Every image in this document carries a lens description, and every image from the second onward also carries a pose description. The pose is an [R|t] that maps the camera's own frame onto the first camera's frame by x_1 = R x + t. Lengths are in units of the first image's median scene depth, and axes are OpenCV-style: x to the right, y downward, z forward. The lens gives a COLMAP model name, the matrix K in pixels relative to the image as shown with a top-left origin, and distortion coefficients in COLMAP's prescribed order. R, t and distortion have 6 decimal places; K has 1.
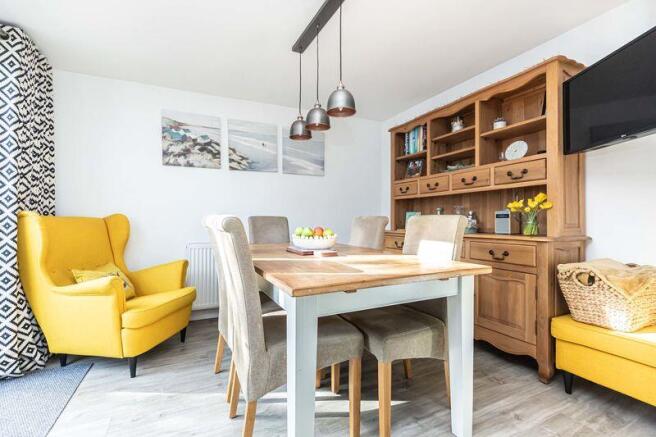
lens RADIAL K [[292.7, 0, 329.1], [0, 292.7, 217.8], [0, 0, 1]] dist [0.002478, -0.000010]
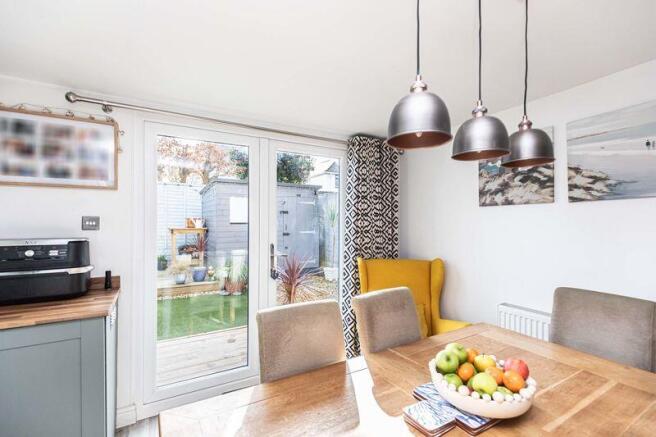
lens RADIAL K [[298.7, 0, 325.9], [0, 298.7, 222.8], [0, 0, 1]] dist [0.000164, -0.000028]
pose [[0.071579, 0.002818, -0.997431, 0.285940], [-0.004982, 0.999985, 0.002468, -0.127775], [0.997423, 0.004792, 0.071592, 0.463481]]
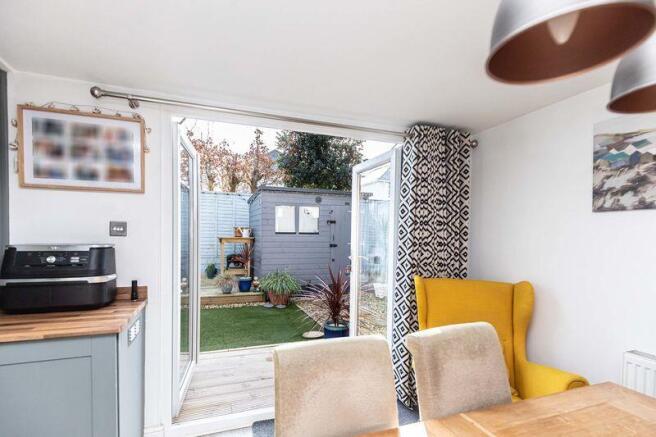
lens RADIAL K [[304.8, 0, 317.3], [0, 304.8, 237.4], [0, 0, 1]] dist [0.000954, -0.000224]
pose [[-0.125339, 0.012535, -0.992035, 0.154958], [-0.018128, 0.999724, 0.014923, -0.121186], [0.991948, 0.019854, -0.125077, 0.480901]]
